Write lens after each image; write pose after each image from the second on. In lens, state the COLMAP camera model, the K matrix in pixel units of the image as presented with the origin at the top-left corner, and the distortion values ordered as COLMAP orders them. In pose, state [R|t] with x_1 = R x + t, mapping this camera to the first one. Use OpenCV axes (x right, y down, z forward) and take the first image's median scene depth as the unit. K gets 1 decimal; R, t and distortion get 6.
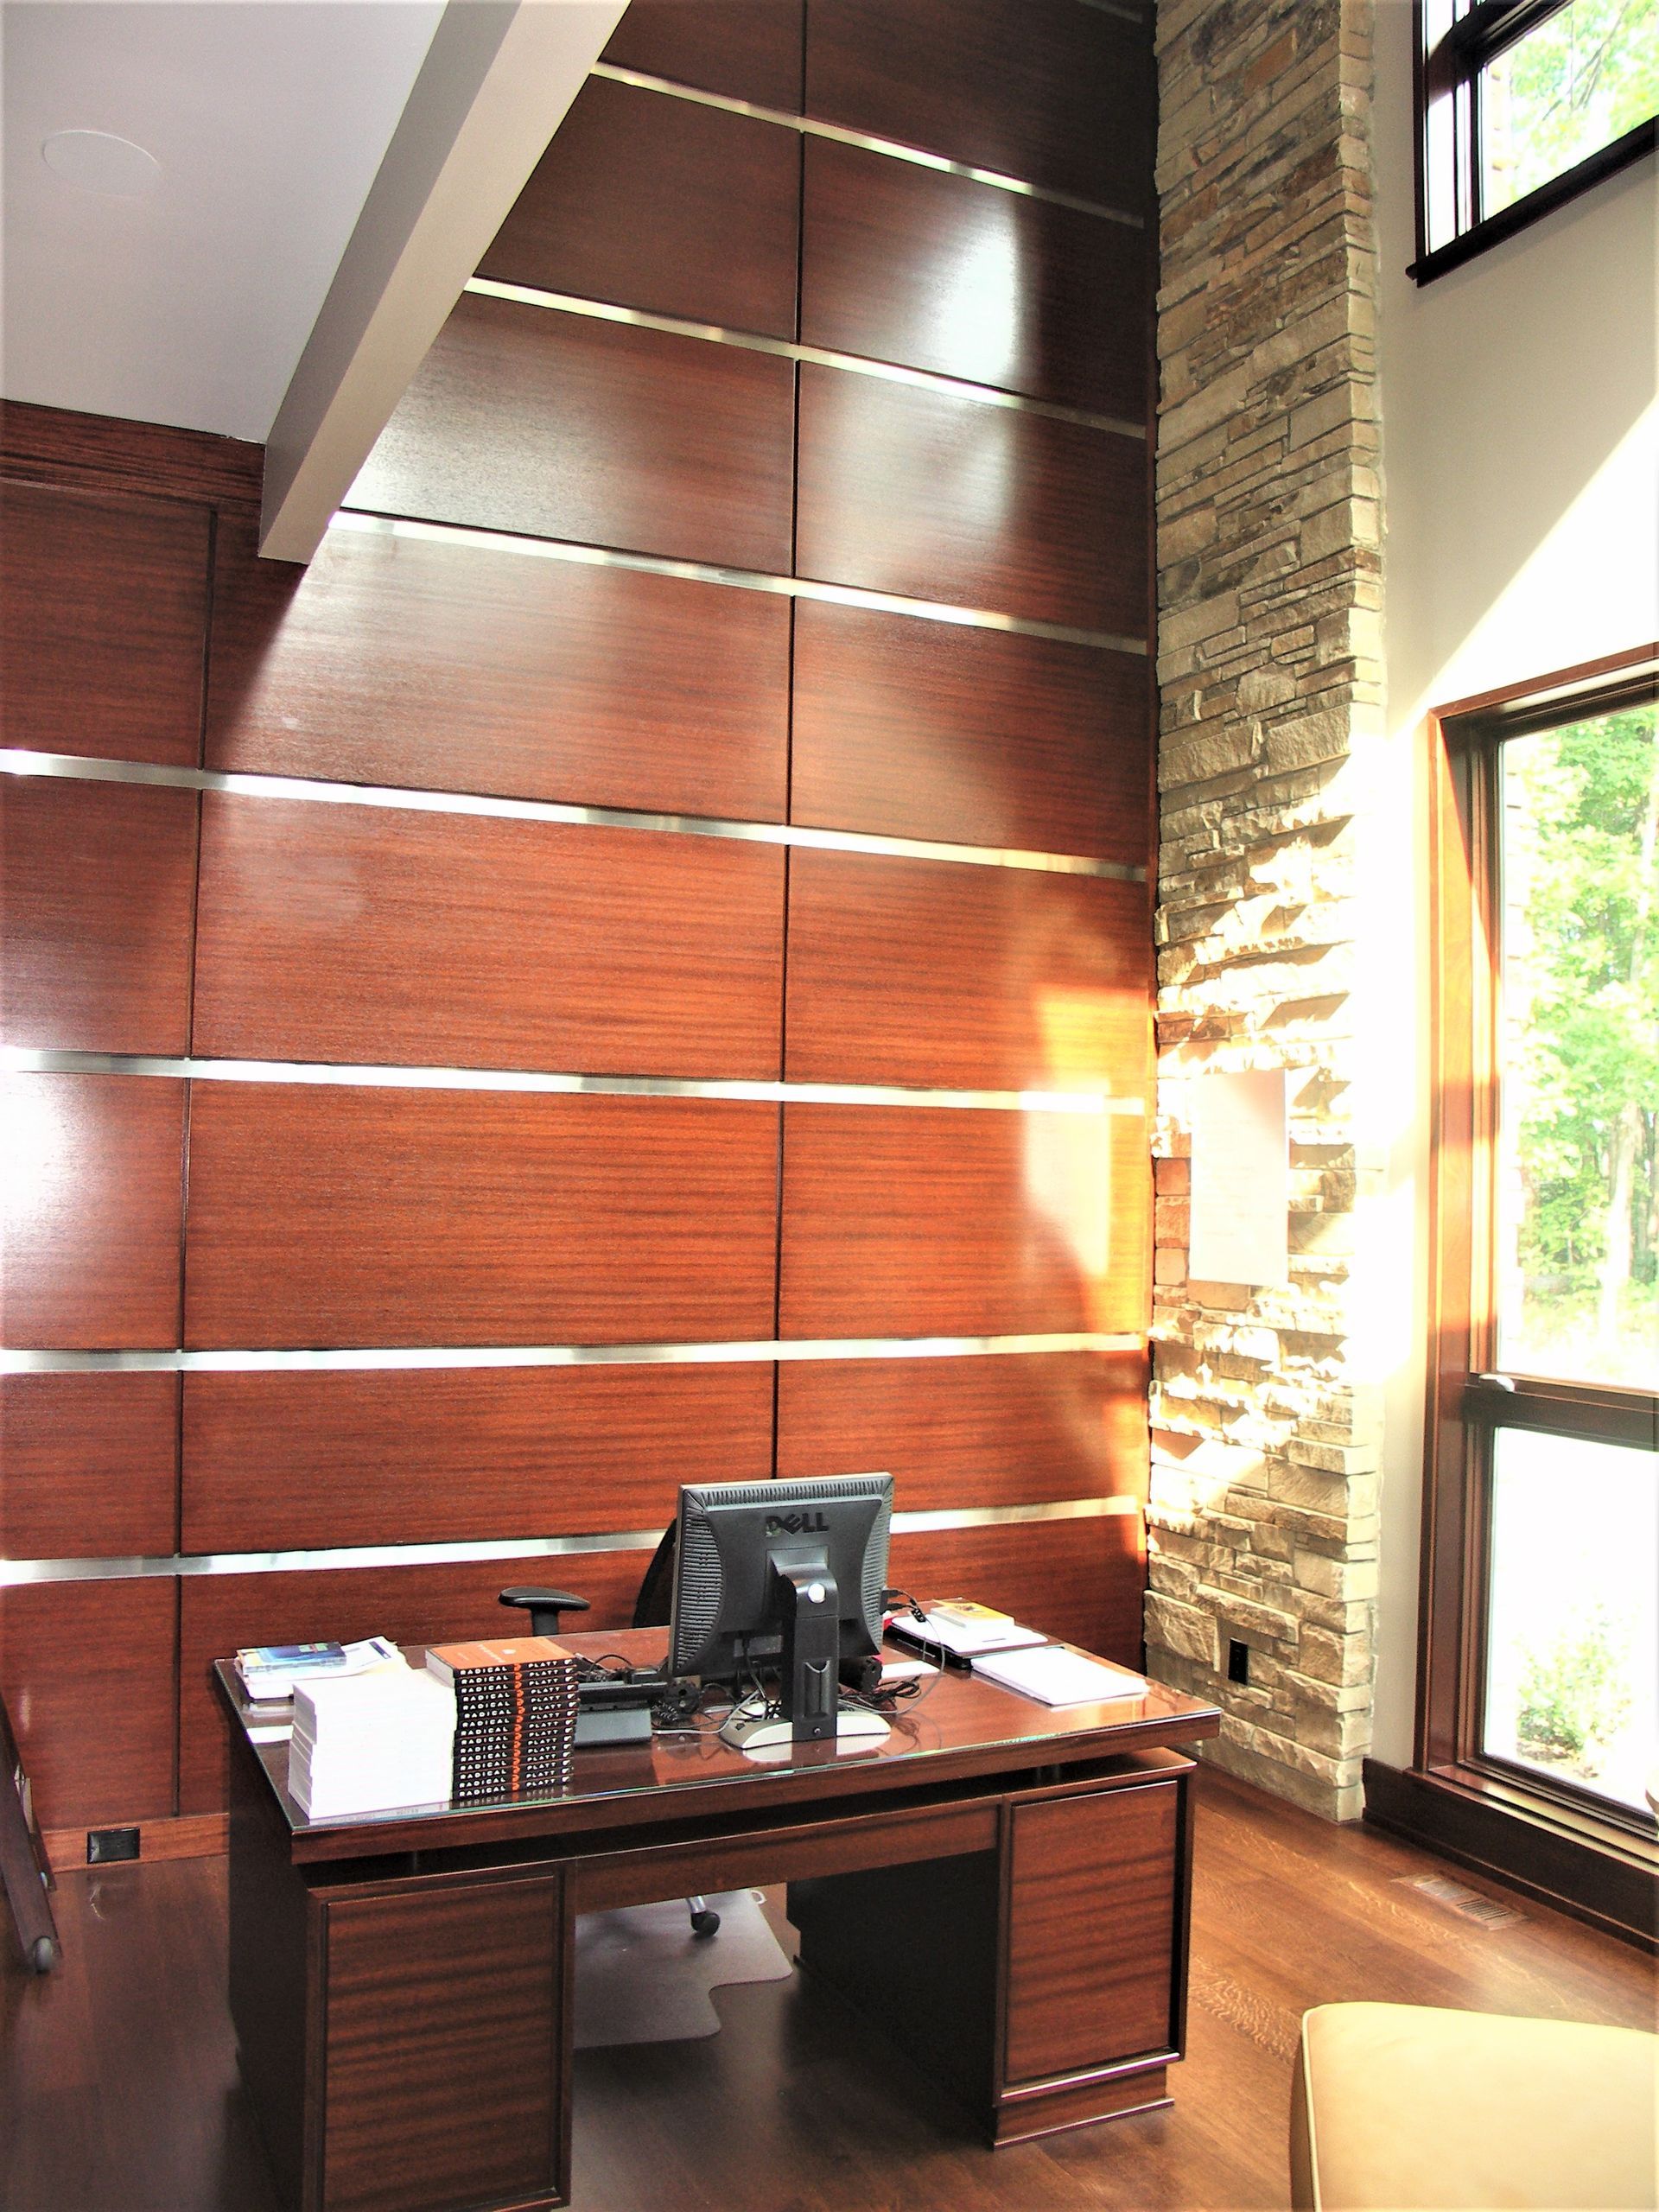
lens RADIAL K [[1839.3, 0, 823.3], [0, 1839.3, 1101.3], [0, 0, 1]] dist [-0.184961, 0.163626]
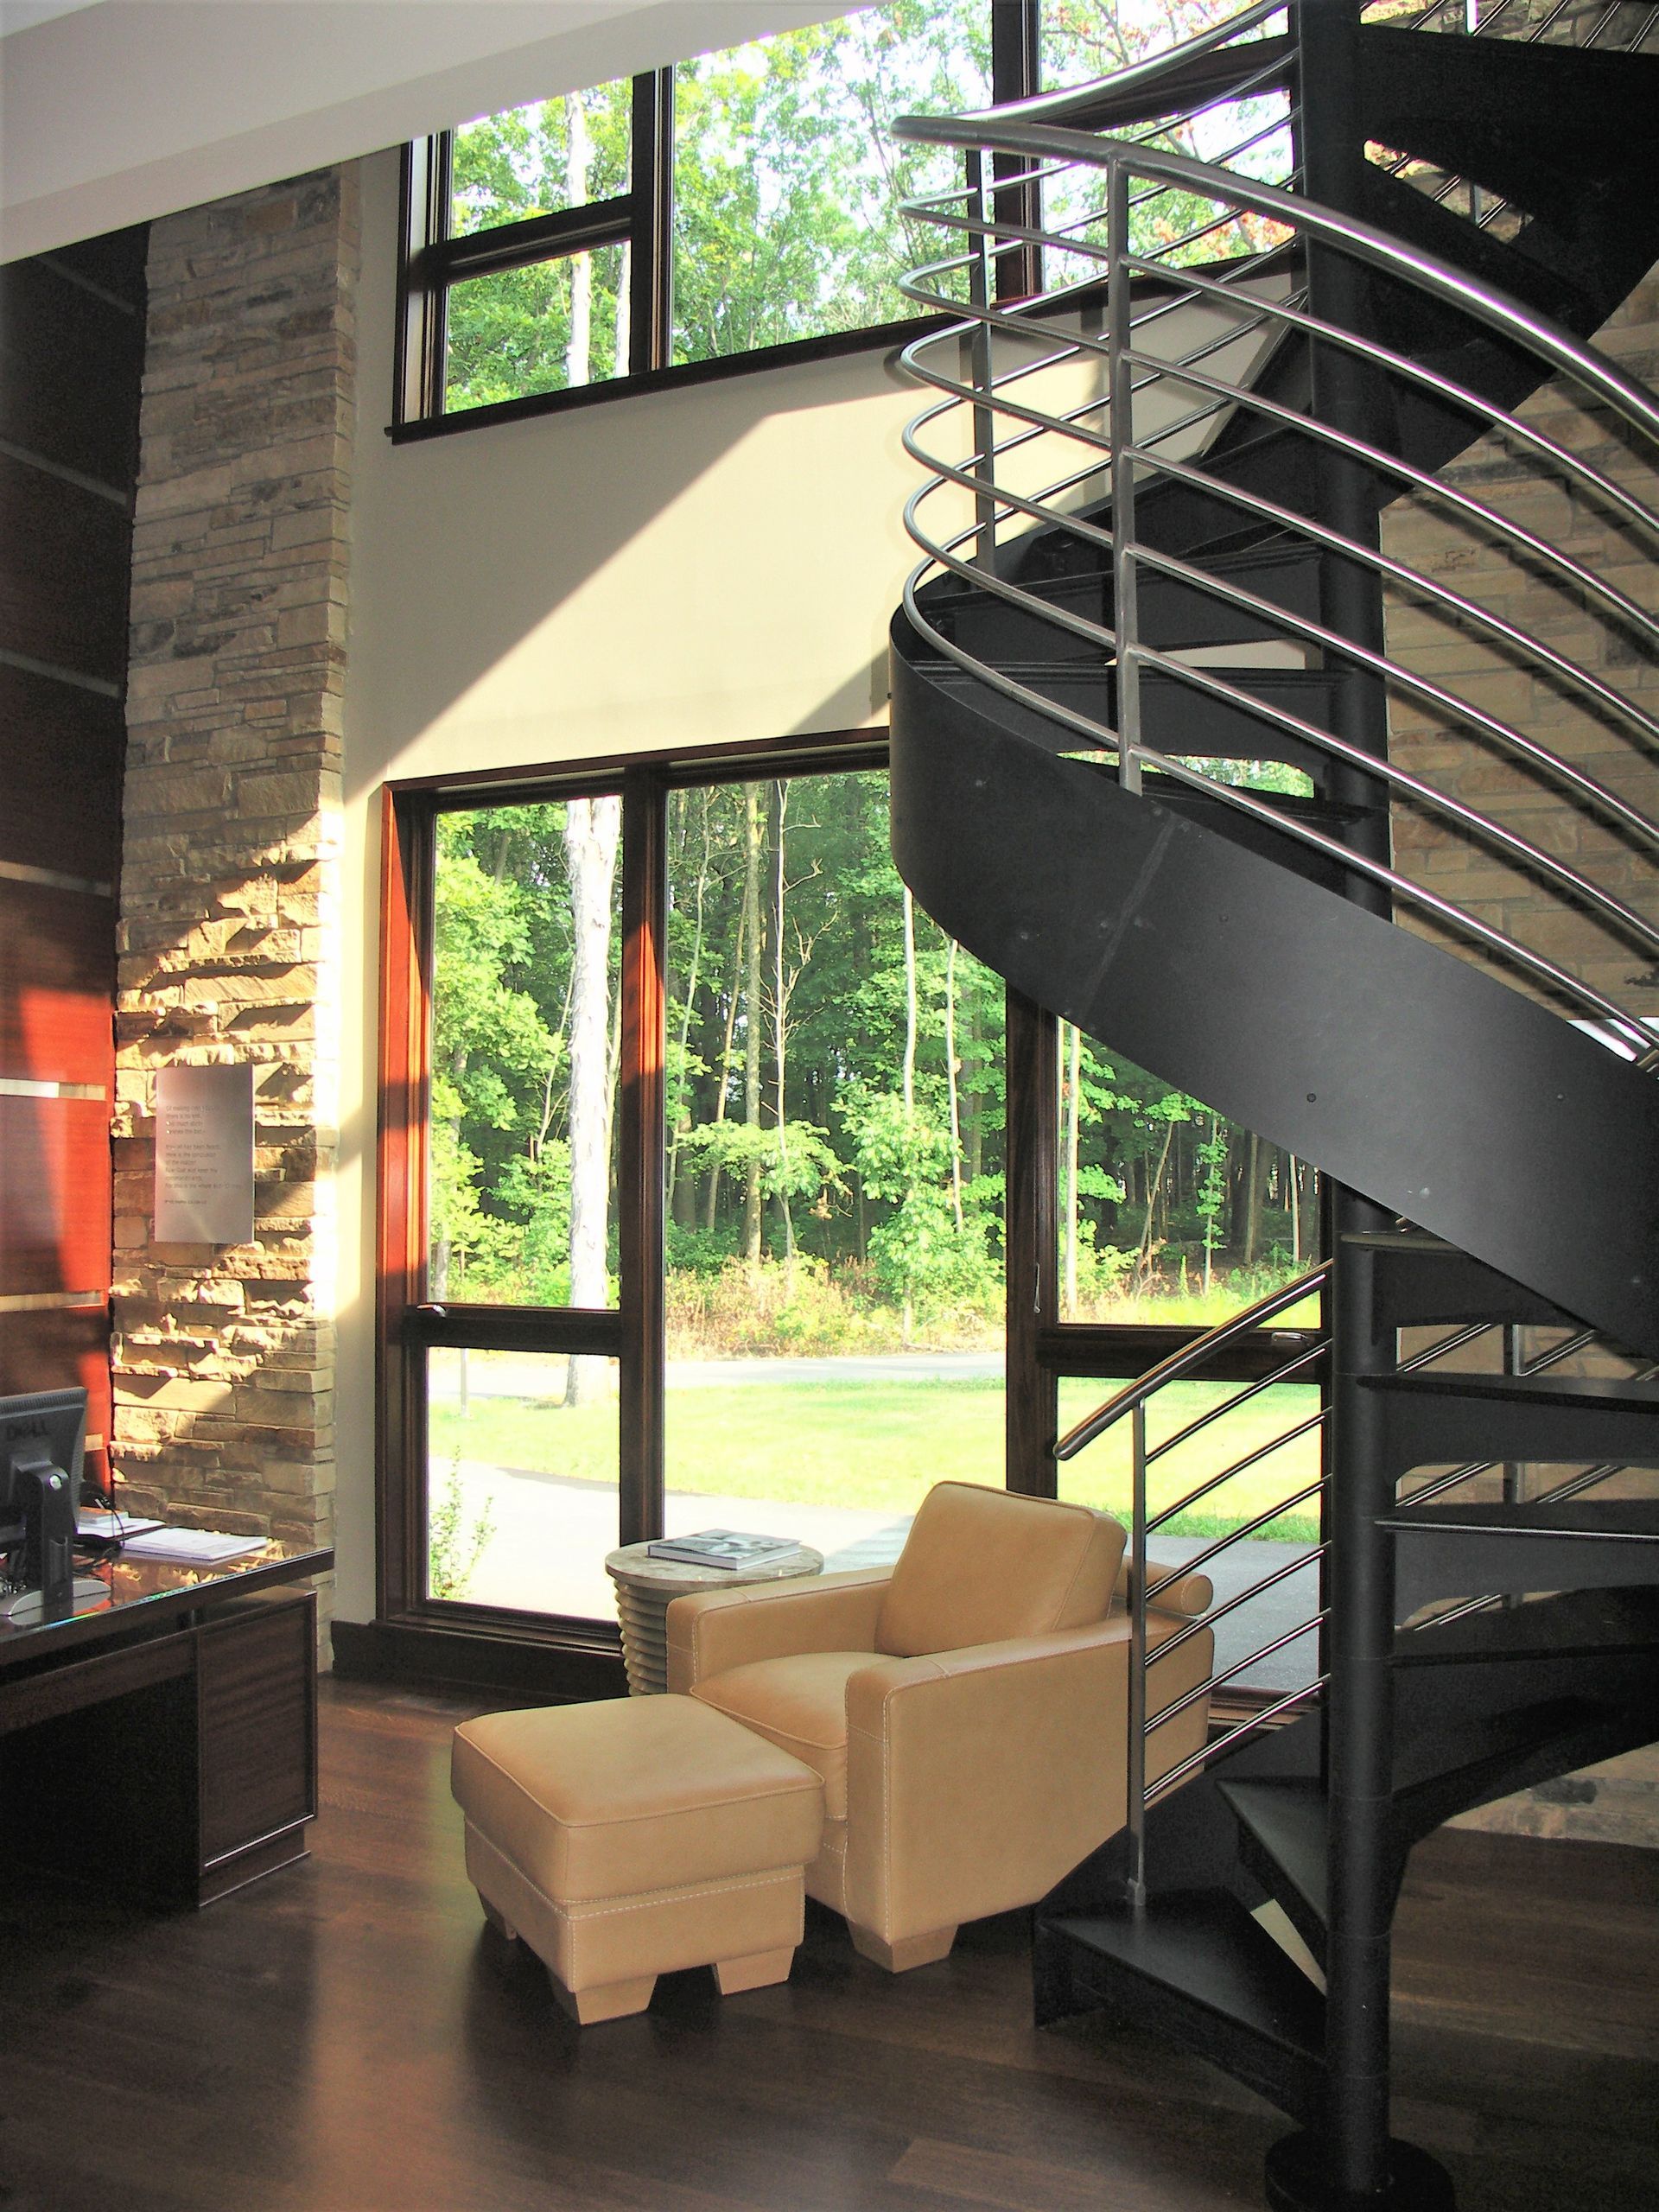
lens RADIAL K [[1839.3, 0, 827.1], [0, 1839.3, 1108.7], [0, 0, 1]] dist [-0.184961, 0.163626]
pose [[0.751989, 0.007246, 0.659136, -0.245780], [-0.013460, 0.999900, 0.004363, 0.001487], [-0.659038, -0.012153, 0.752011, -0.155524]]
